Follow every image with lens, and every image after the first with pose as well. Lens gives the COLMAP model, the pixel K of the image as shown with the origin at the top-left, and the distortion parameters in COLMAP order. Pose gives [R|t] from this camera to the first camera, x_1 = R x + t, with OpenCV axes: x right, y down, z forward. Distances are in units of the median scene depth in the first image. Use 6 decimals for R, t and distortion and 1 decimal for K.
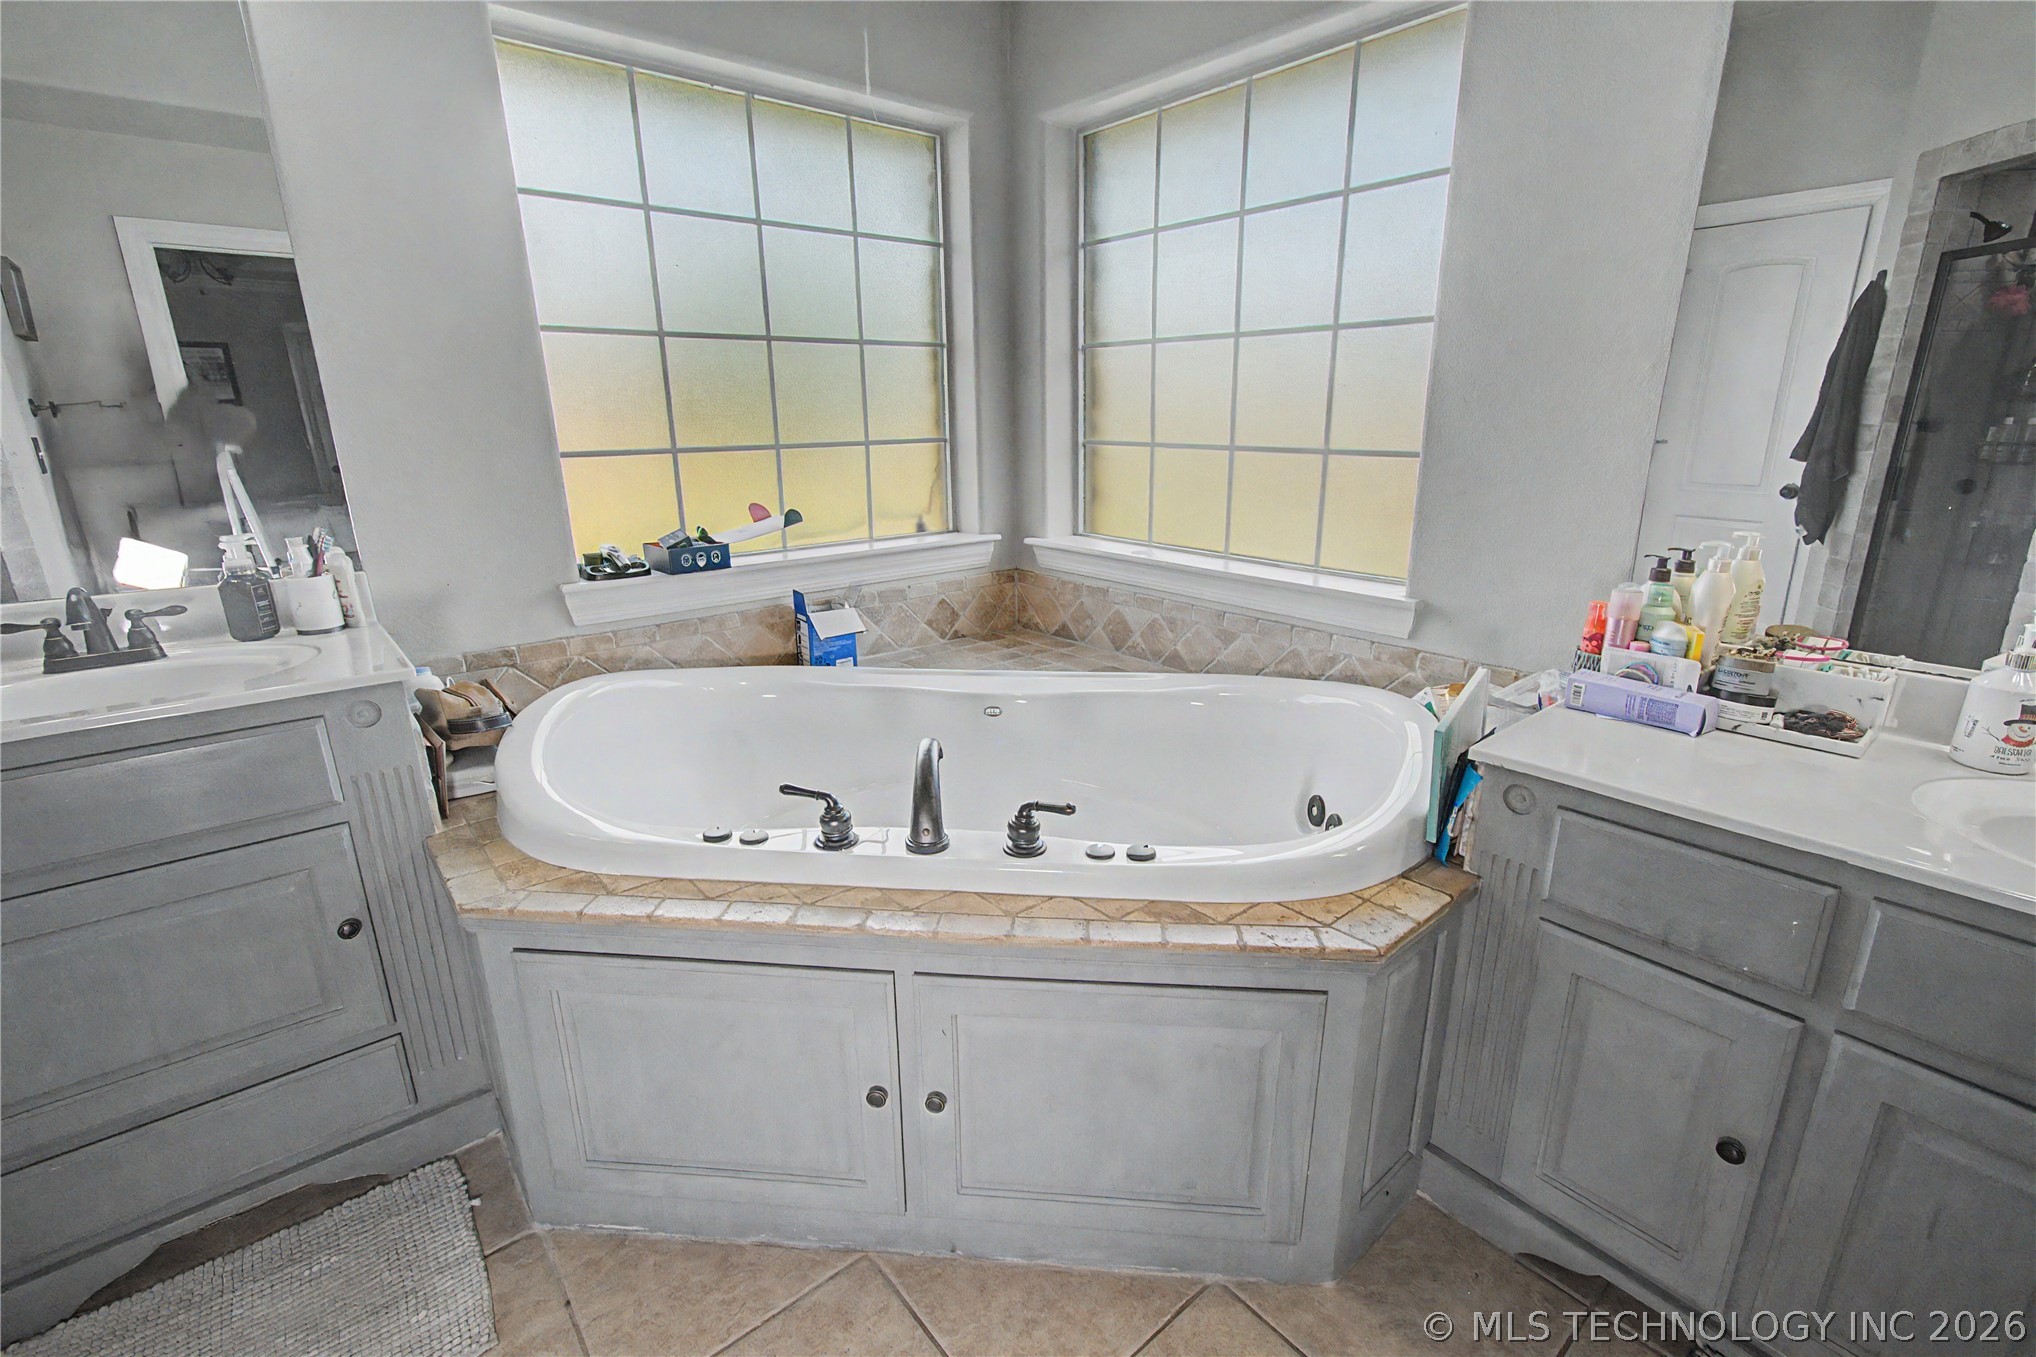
lens RADIAL K [[901.5, 0, 1018.0], [0, 901.5, 678.5], [0, 0, 1]] dist [0.000614, -0.000057]
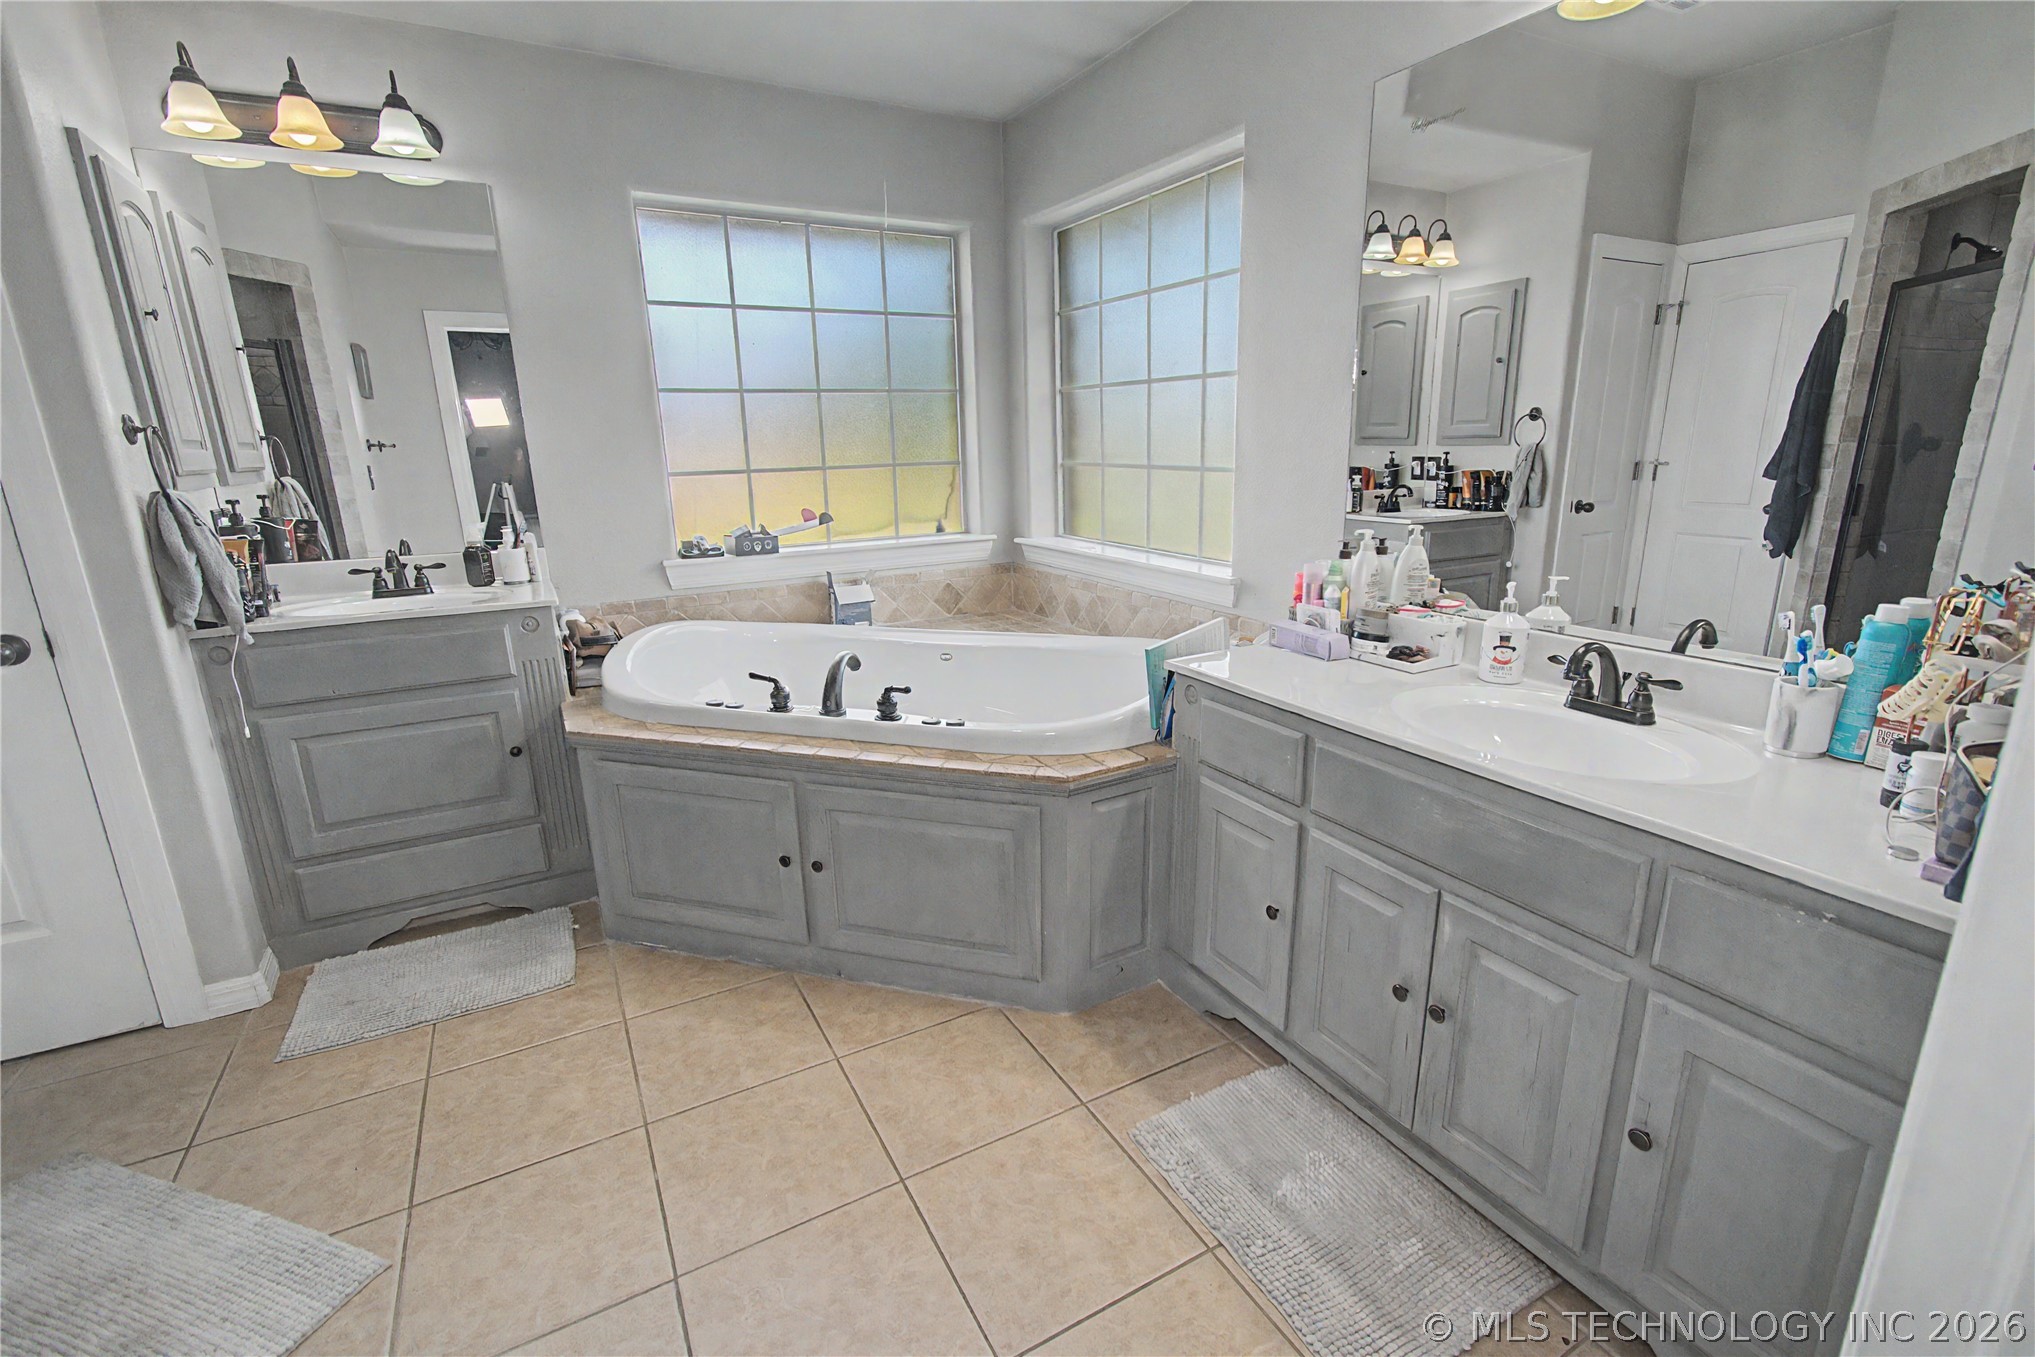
lens RADIAL K [[901.5, 0, 1017.5], [0, 901.5, 678.5], [0, 0, 1]] dist [-0.015854, 0.010753]
pose [[0.981857, 0.038637, -0.185644, 0.340991], [-0.043001, 0.998884, -0.019539, 0.091951], [0.184682, 0.027167, 0.982423, -0.337703]]
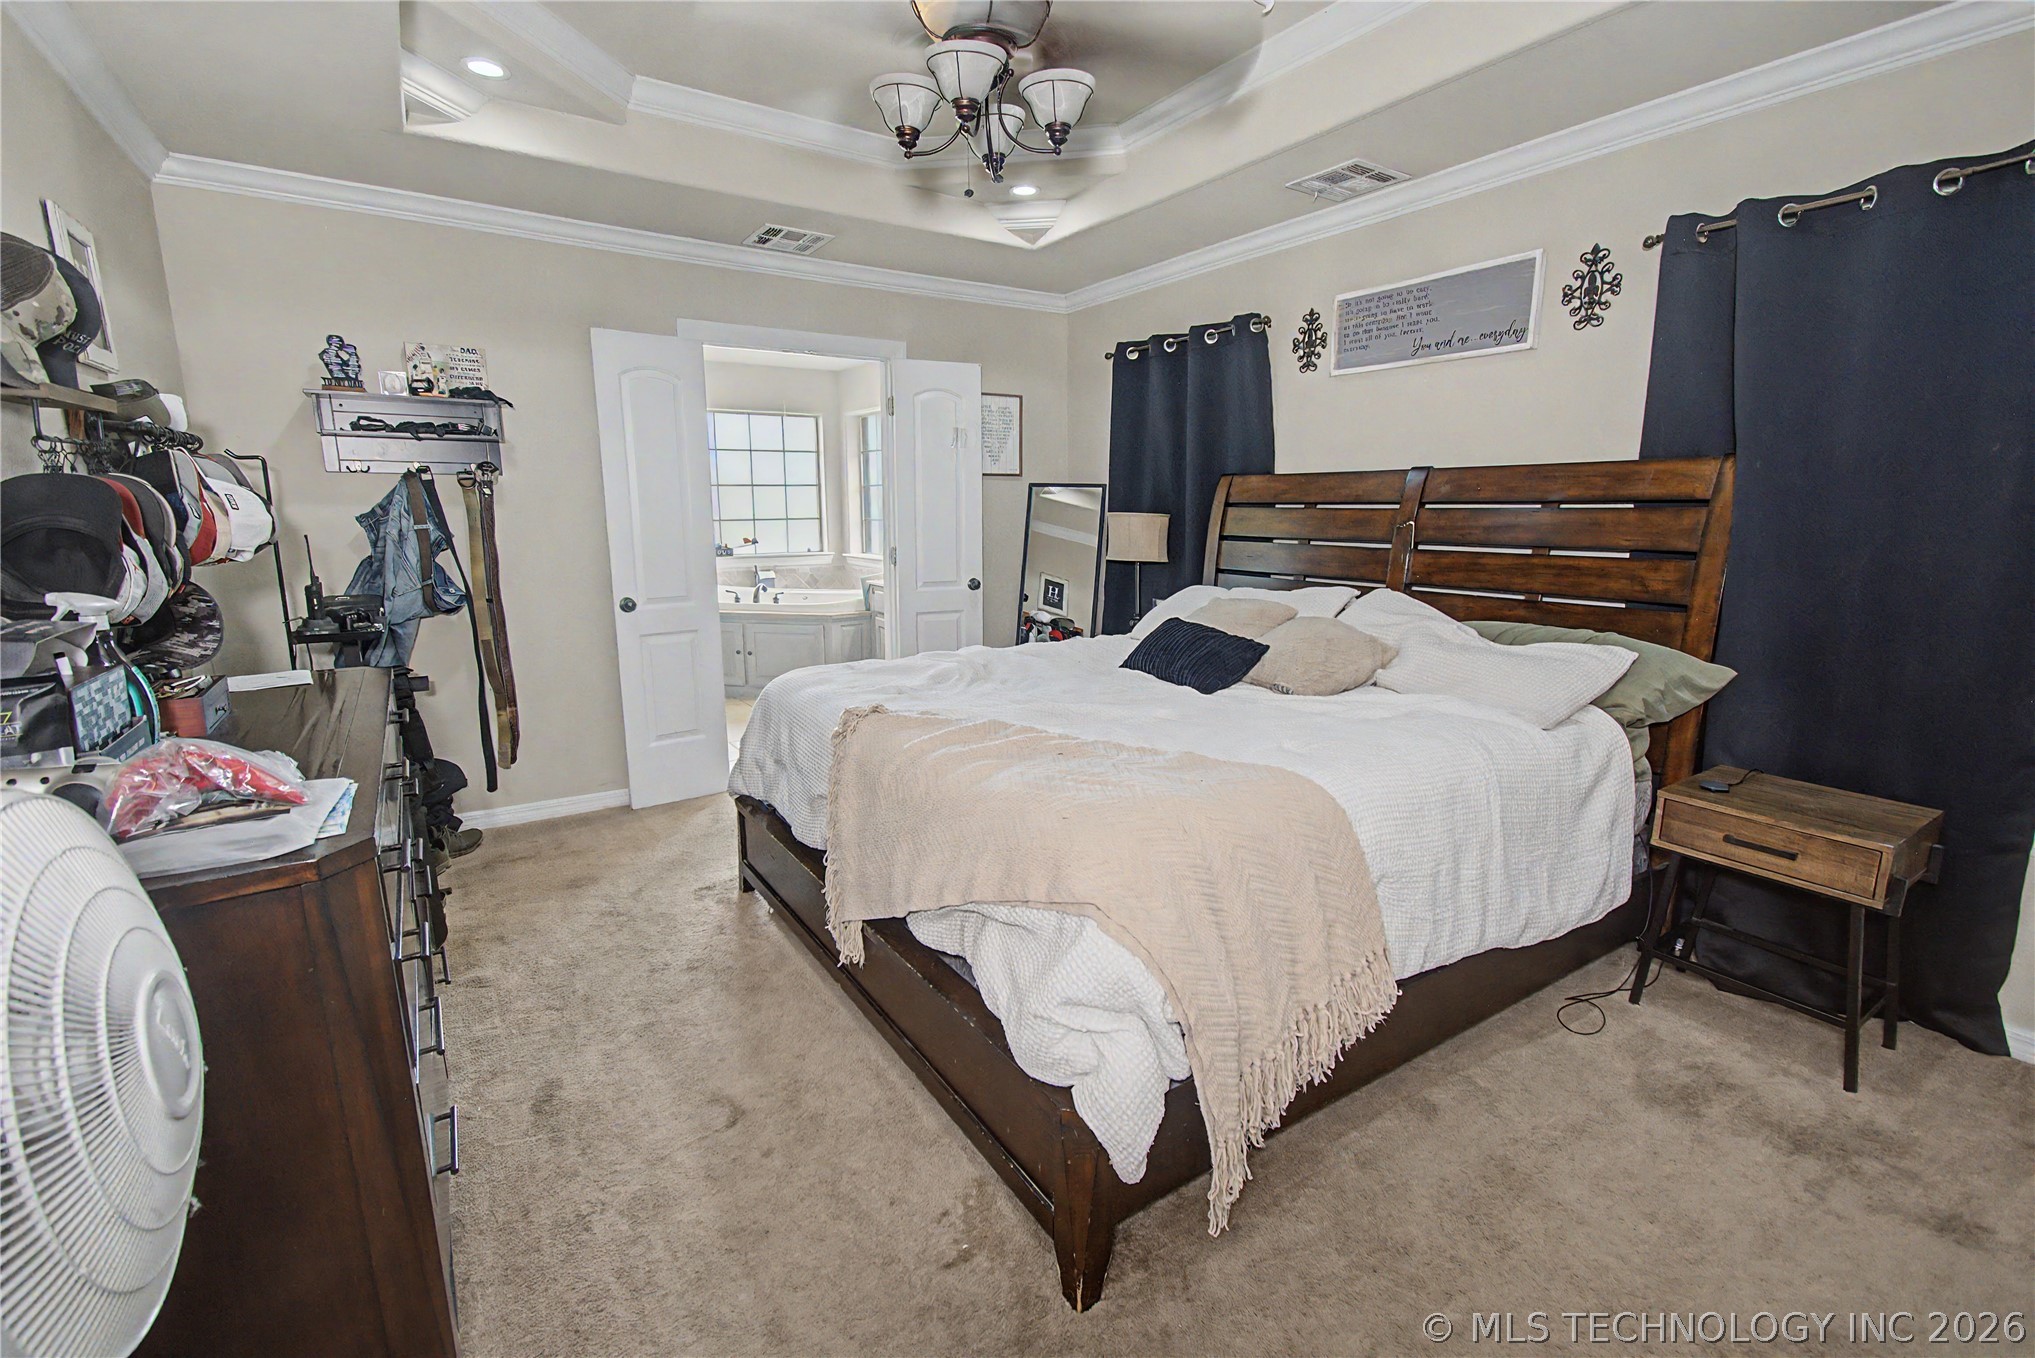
lens RADIAL K [[901.1, 0, 1017.5], [0, 901.1, 679.0], [0, 0, 1]] dist [0.000614, -0.000057]
pose [[0.993791, 0.034696, -0.105720, 1.120656], [-0.044918, 0.994377, -0.095897, 0.619494], [0.101798, 0.100051, 0.989761, -2.187329]]
